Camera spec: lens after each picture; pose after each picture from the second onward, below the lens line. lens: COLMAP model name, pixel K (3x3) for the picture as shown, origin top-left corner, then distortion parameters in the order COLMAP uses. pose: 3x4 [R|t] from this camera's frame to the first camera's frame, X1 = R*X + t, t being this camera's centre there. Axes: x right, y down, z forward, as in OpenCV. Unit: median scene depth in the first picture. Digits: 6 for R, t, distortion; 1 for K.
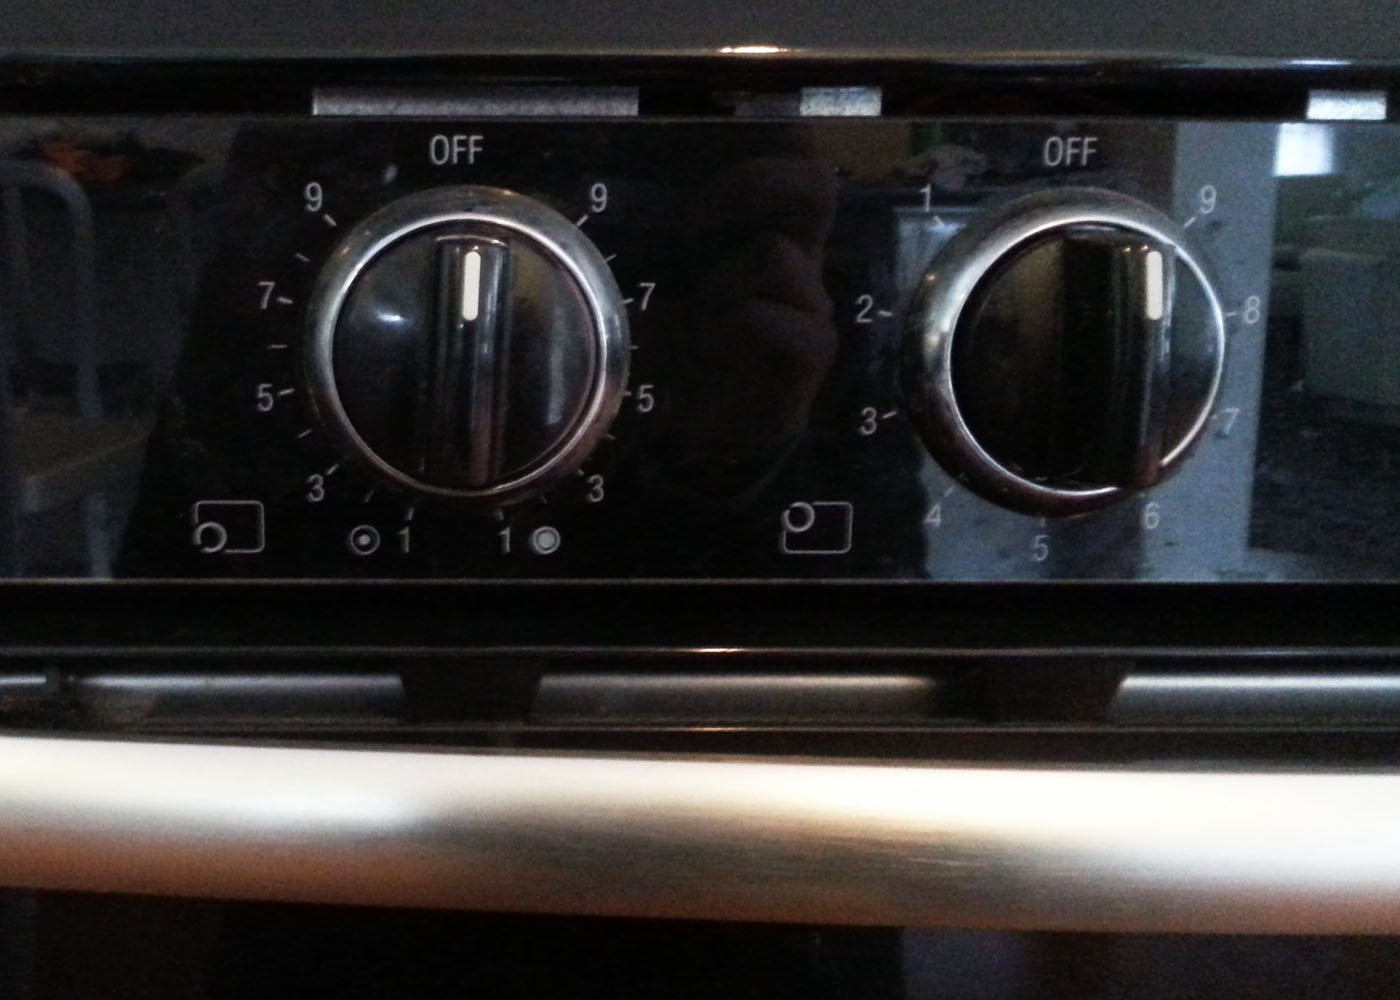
lens RADIAL K [[1284.8, 0, 756.6], [0, 1284.8, 501.3], [0, 0, 1]] dist [-0.013454, -0.017754]
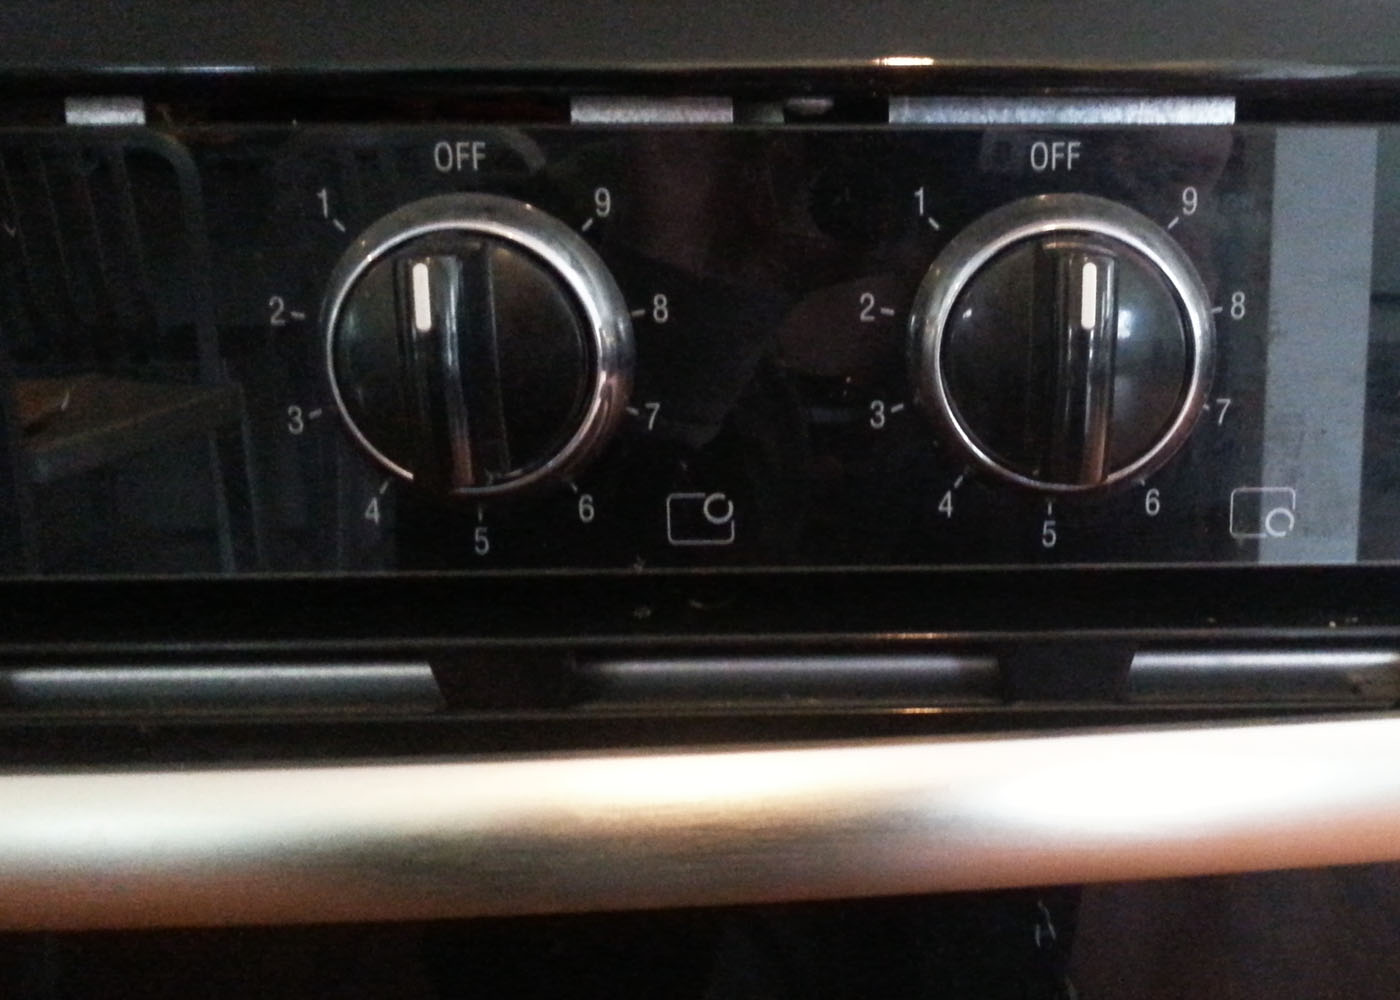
lens RADIAL K [[1241.7, 0, 699.7], [0, 1241.7, 478.9], [0, 0, 1]] dist [-0.069499, 0.153365]
pose [[0.999802, -0.010011, 0.017211, -0.131029], [0.010212, 0.999881, -0.011589, -0.000183], [-0.017093, 0.011763, 0.999785, -0.000628]]
